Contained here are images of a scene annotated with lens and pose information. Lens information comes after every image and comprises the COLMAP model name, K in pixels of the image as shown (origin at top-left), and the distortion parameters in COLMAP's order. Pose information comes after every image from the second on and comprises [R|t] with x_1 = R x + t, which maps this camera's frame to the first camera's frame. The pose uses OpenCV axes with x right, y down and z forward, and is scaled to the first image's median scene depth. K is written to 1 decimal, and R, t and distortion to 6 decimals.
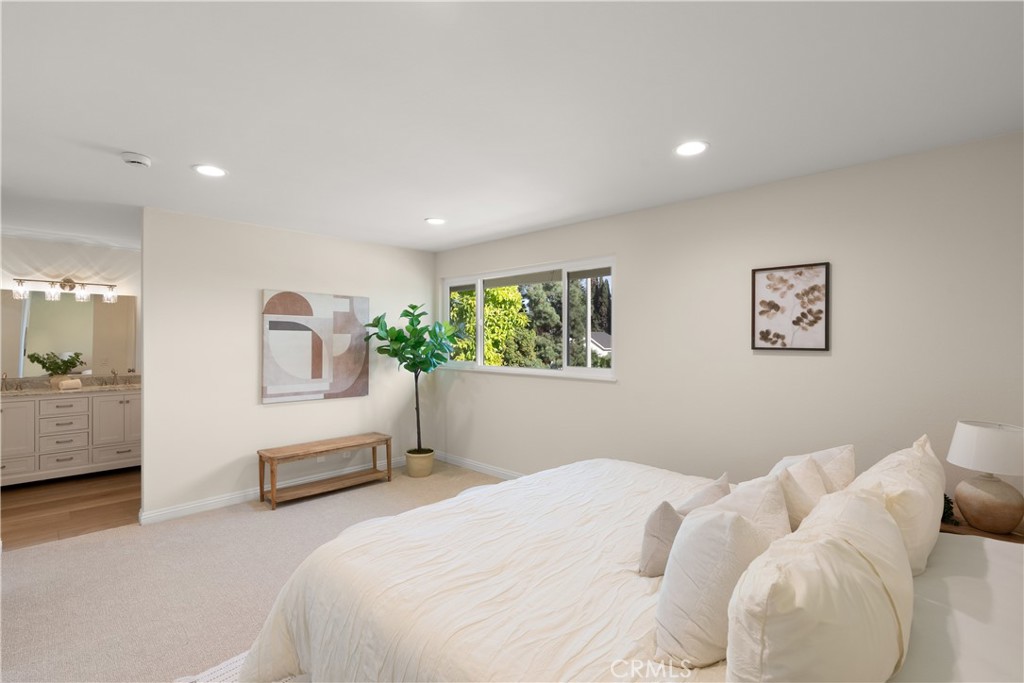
lens RADIAL K [[455.7, 0, 512.0], [0, 455.7, 341.5], [0, 0, 1]] dist [-0.000097, -0.000042]
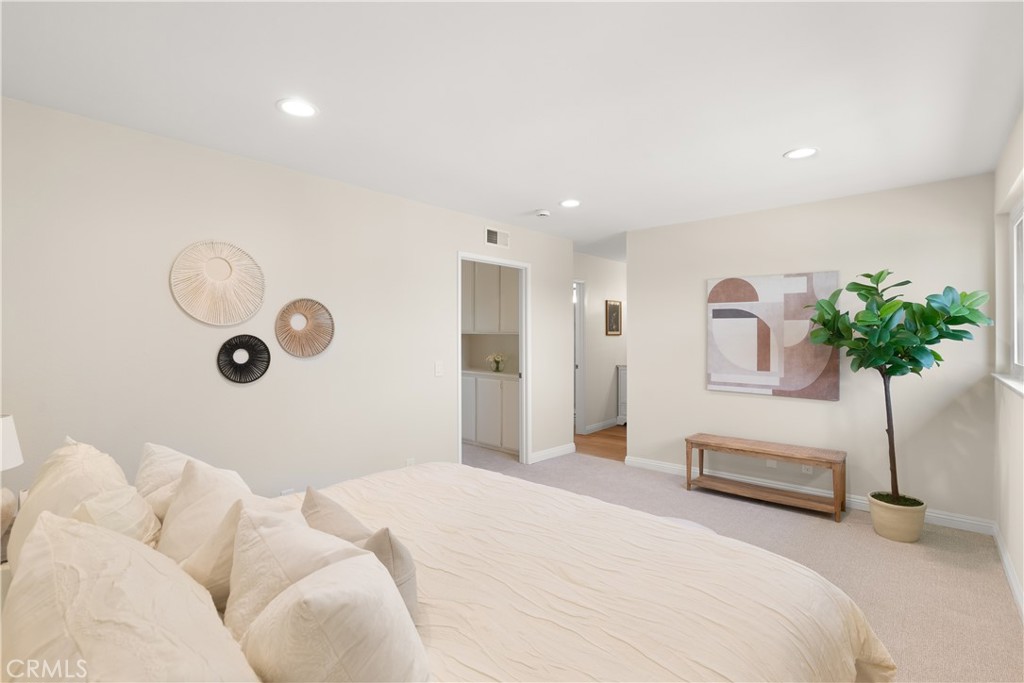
lens RADIAL K [[471.9, 0, 512.4], [0, 471.9, 332.4], [0, 0, 1]] dist [0.001709, 0.000294]
pose [[0.081161, -0.001868, -0.996699, 0.452831], [0.000181, 0.999998, -0.001859, 0.007461], [0.996701, -0.000029, 0.081161, 0.438715]]
